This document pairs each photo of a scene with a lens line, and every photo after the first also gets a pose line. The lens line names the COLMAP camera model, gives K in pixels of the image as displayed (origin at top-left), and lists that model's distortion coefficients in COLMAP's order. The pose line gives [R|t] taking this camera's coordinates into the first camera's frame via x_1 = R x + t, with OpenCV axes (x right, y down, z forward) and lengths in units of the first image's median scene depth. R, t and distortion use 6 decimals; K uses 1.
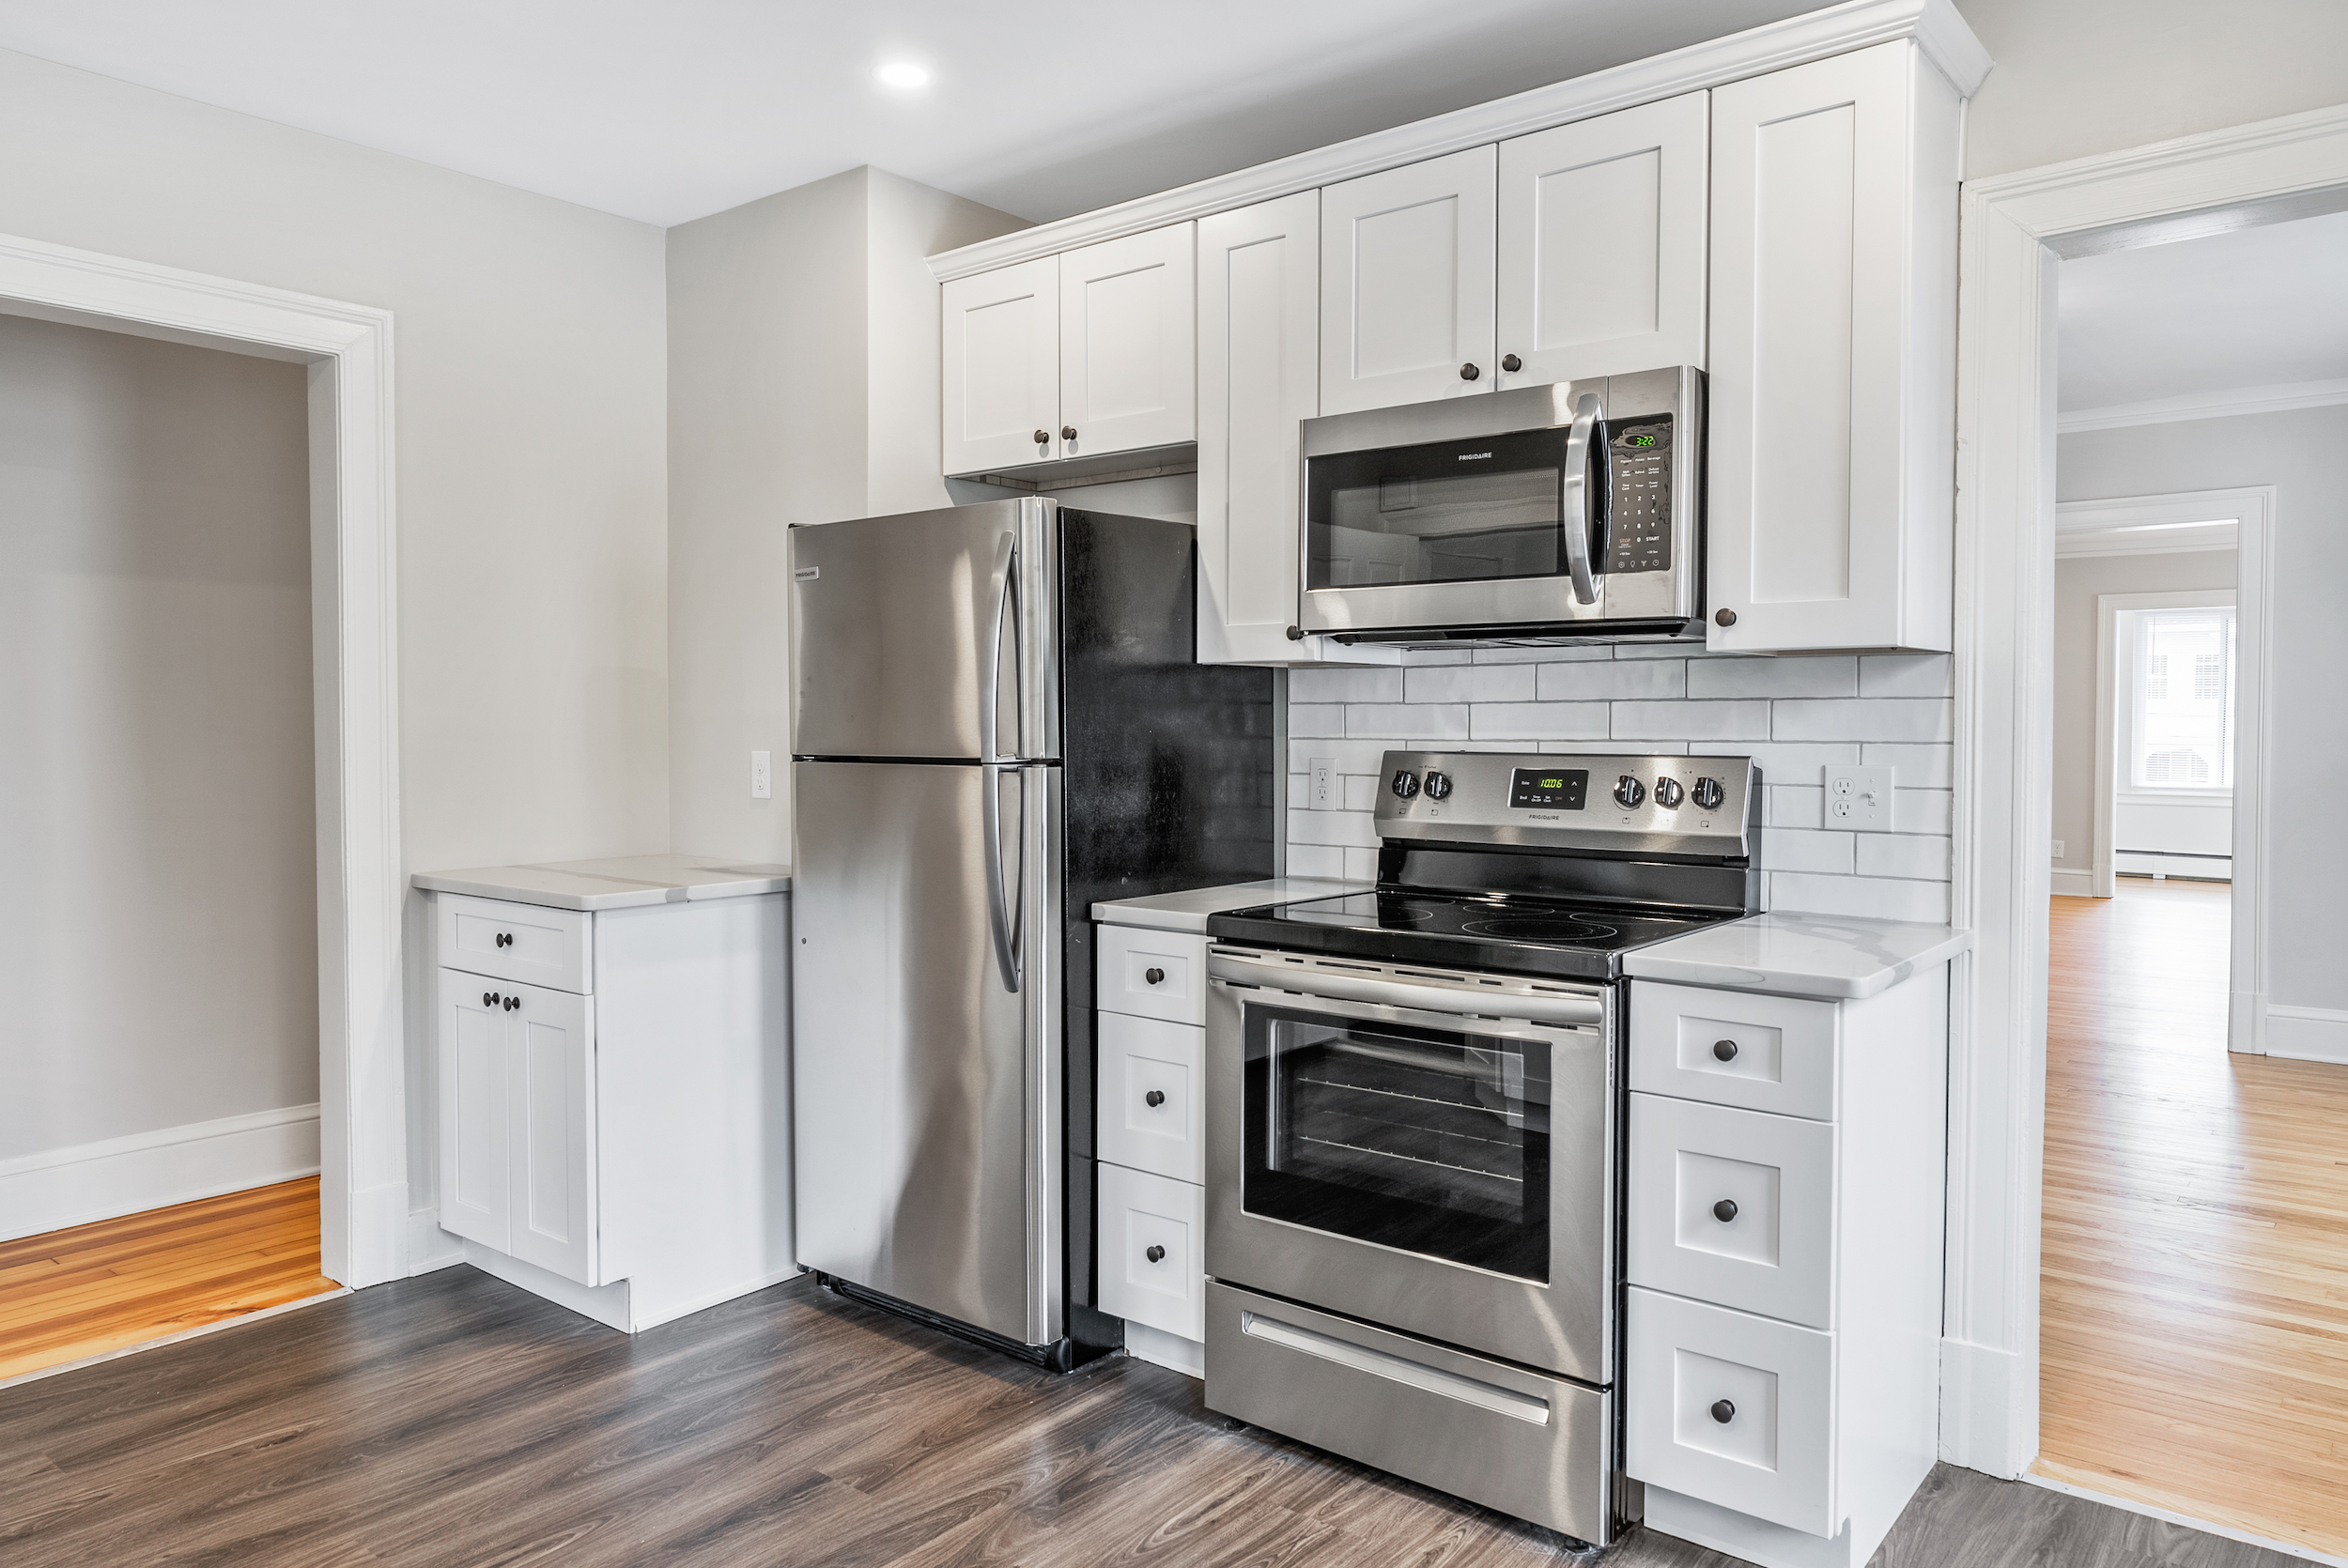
lens RADIAL K [[1593.8, 0, 1170.1], [0, 1593.8, 772.1], [0, 0, 1]] dist [0.034957, -0.003072]
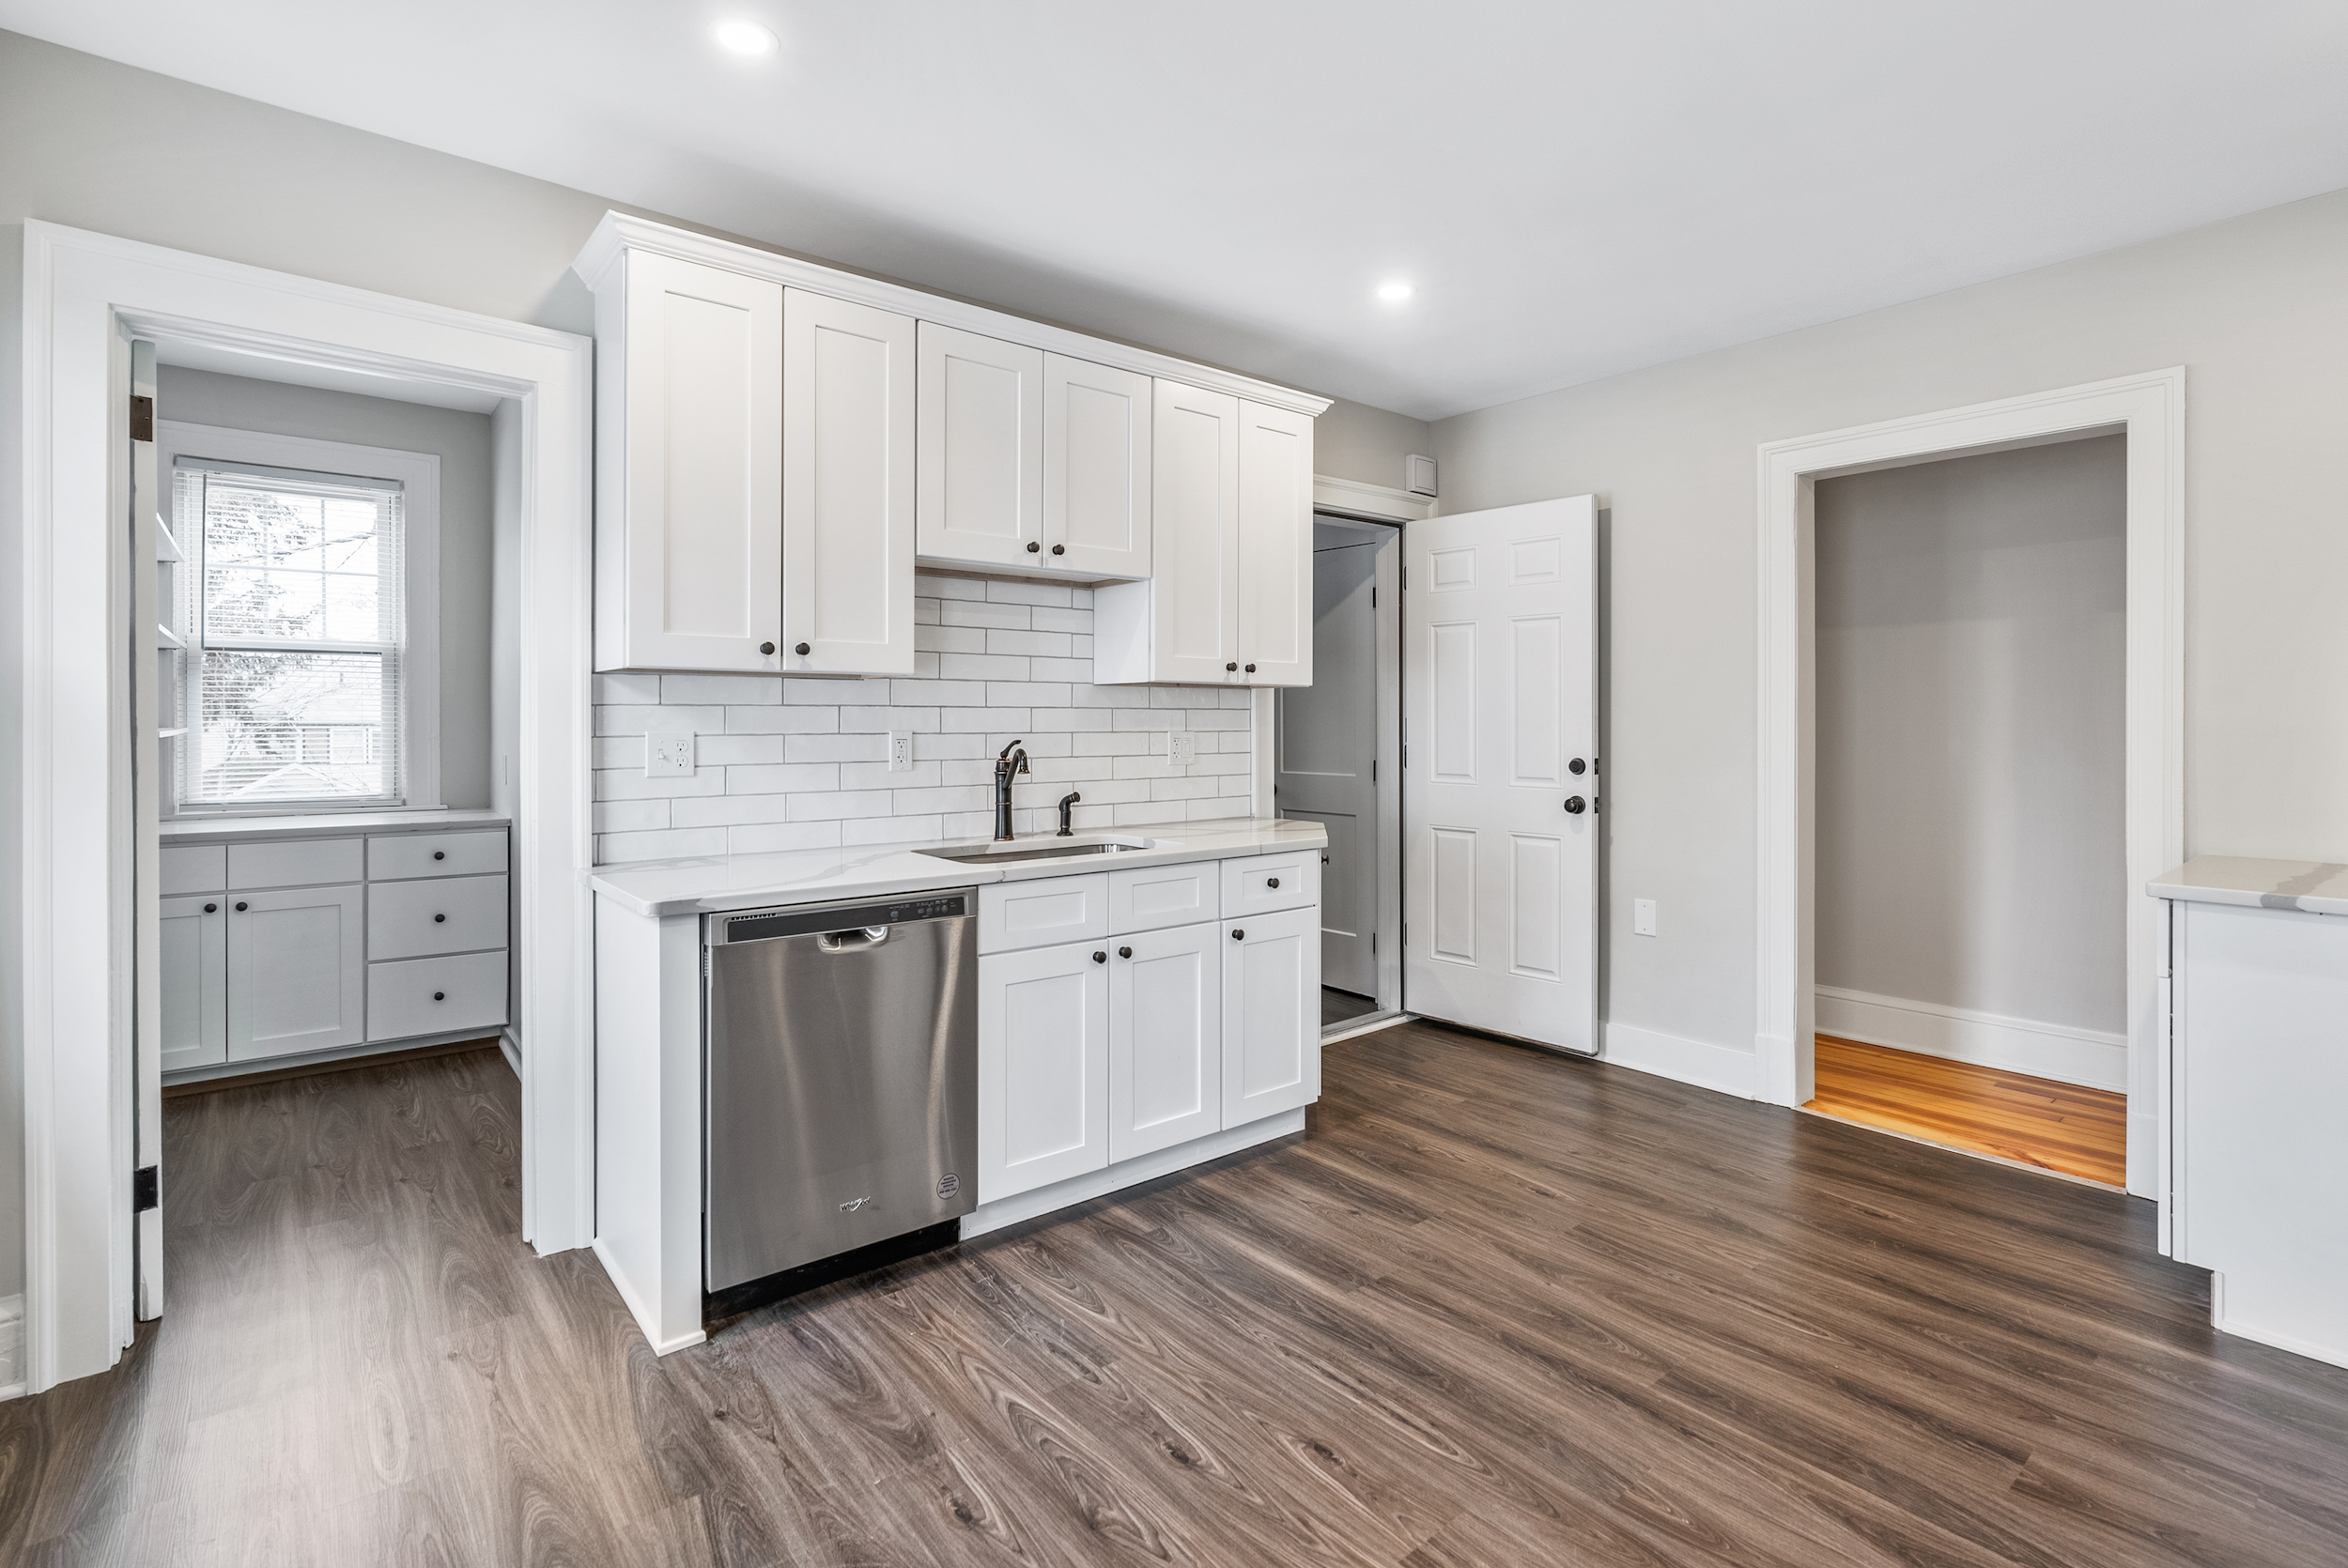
lens RADIAL K [[1121.5, 0, 1171.4], [0, 1121.5, 722.2], [0, 0, 1]] dist [-0.002849, 0.000086]
pose [[-0.198165, 0.002691, -0.980165, 0.522034], [-0.033596, 0.999390, 0.009536, -0.015122], [0.979593, 0.034819, -0.197953, 0.531222]]
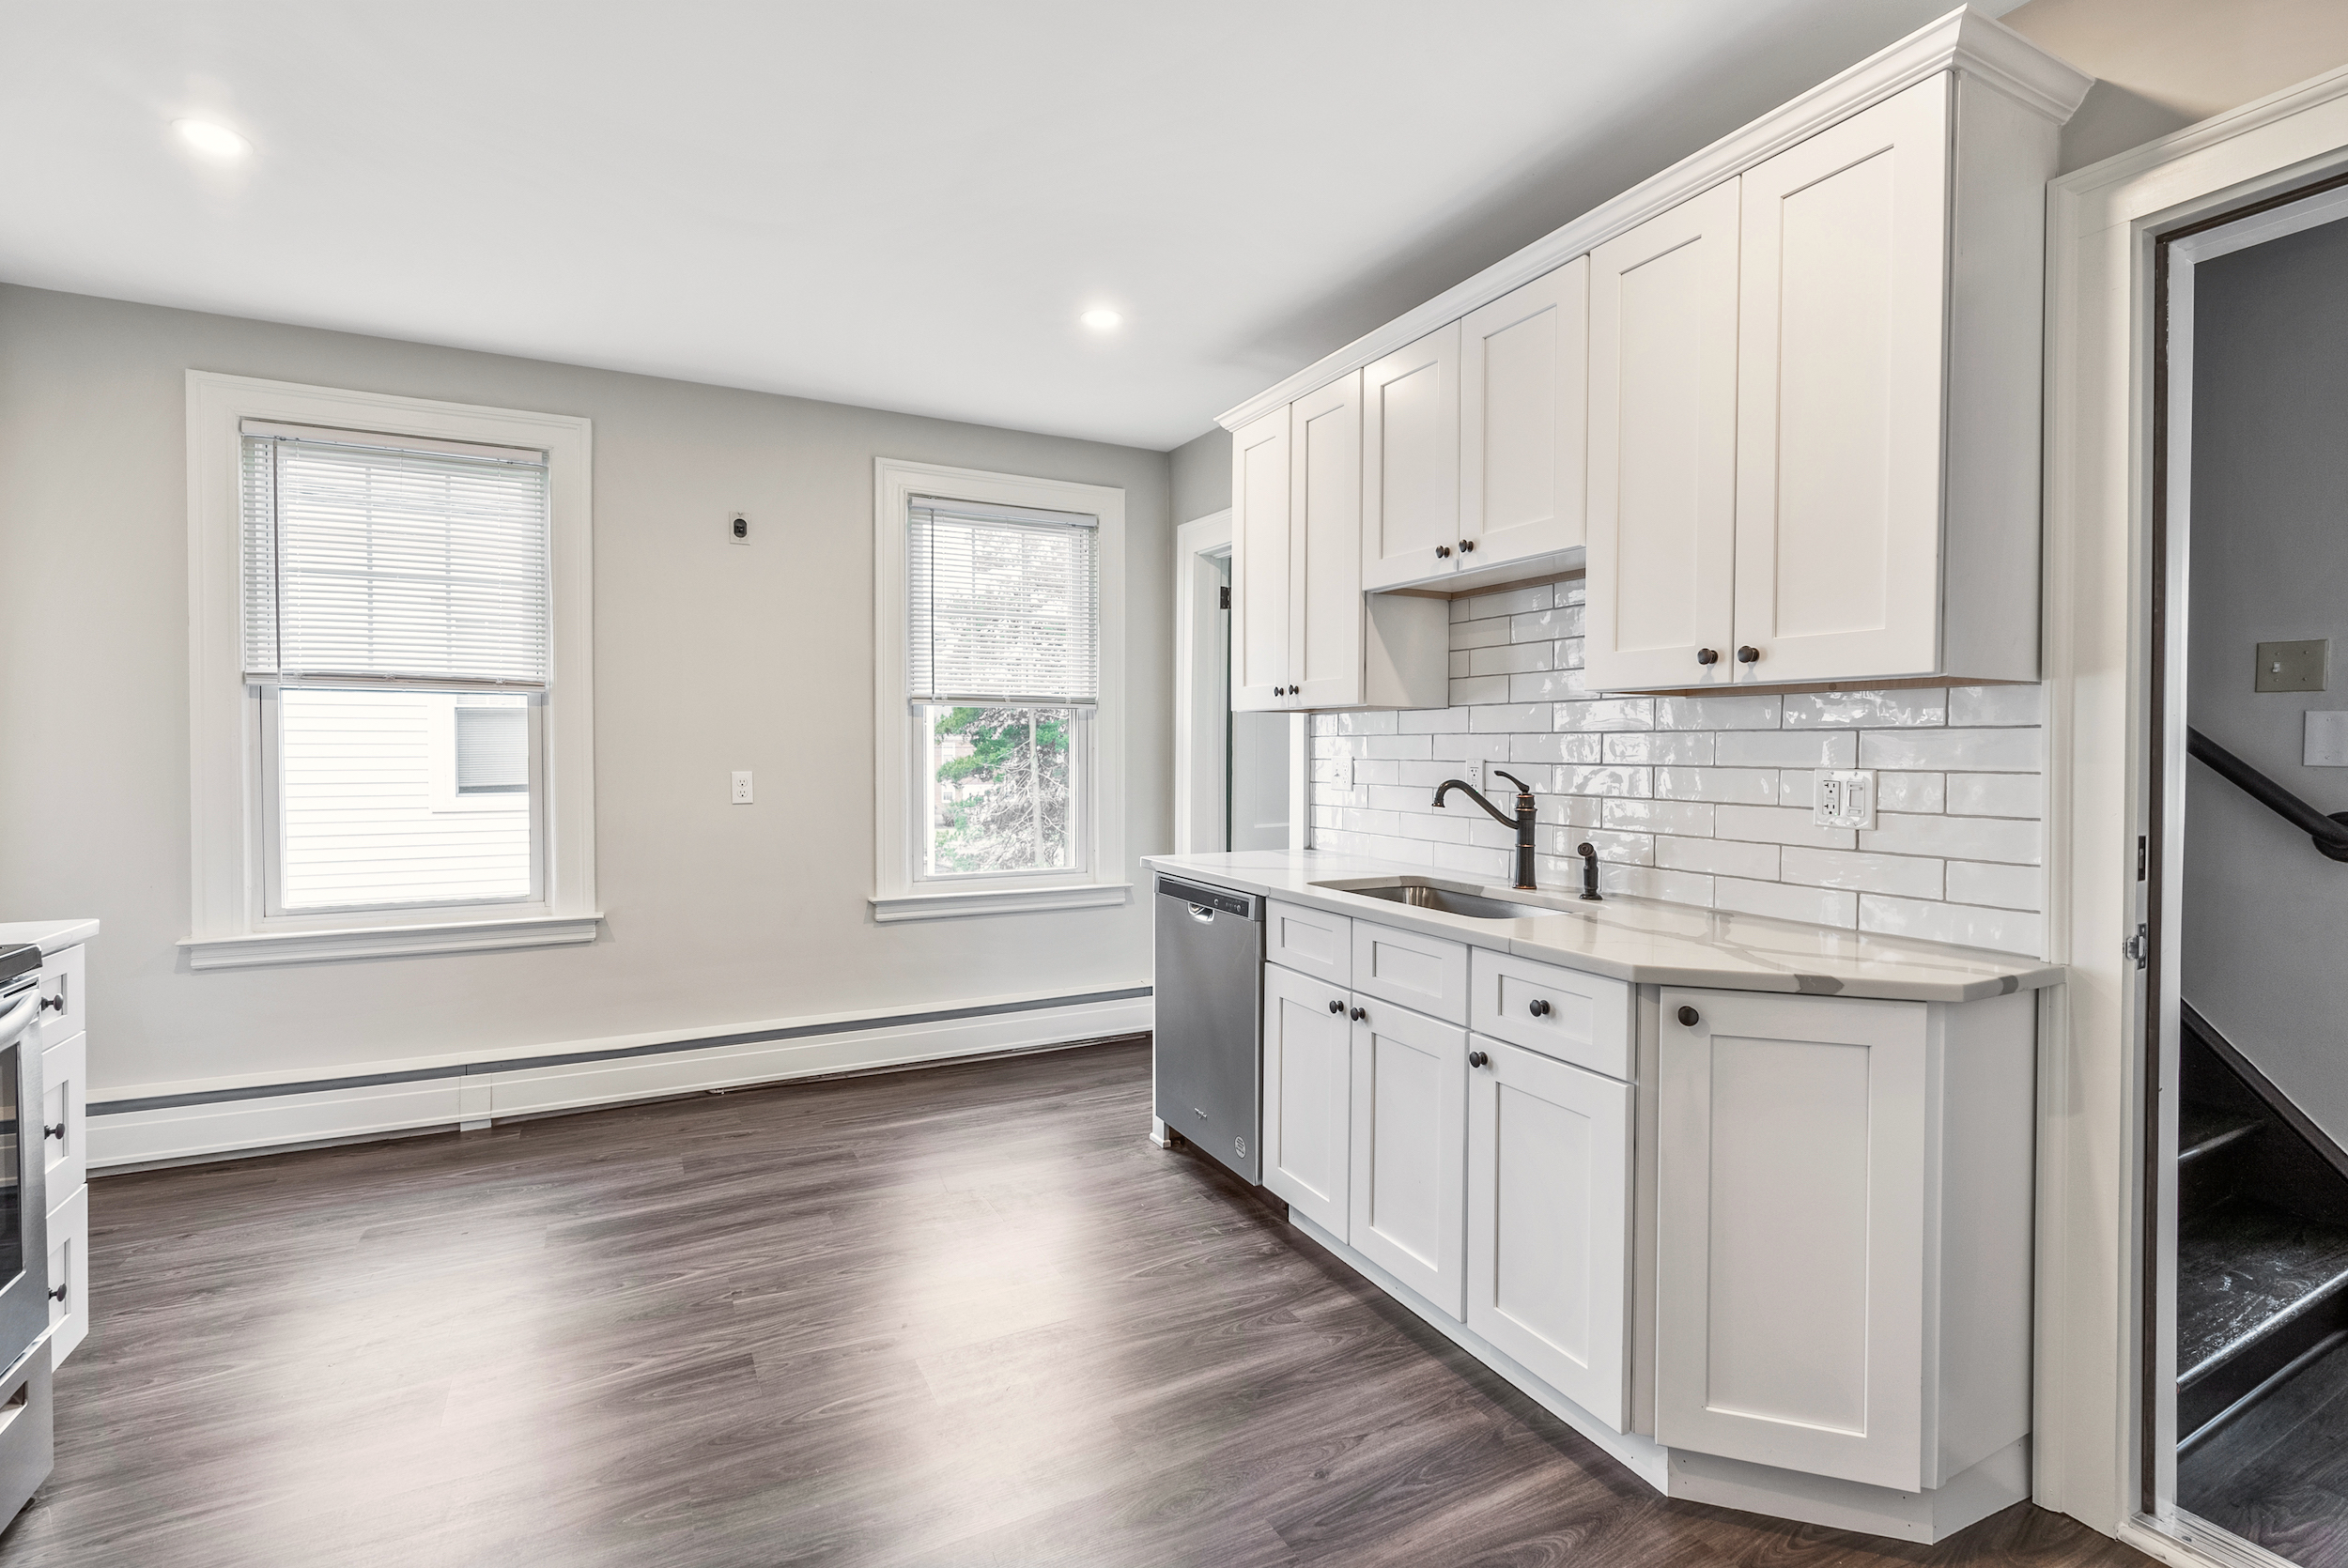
lens RADIAL K [[1069.3, 0, 1174.5], [0, 1069.3, 766.0], [0, 0, 1]] dist [-0.002938, 0.000369]
pose [[-0.917072, -0.011066, 0.398568, -0.599366], [0.008961, 0.998790, 0.048349, -0.031662], [-0.398621, 0.047911, -0.915864, 1.082817]]
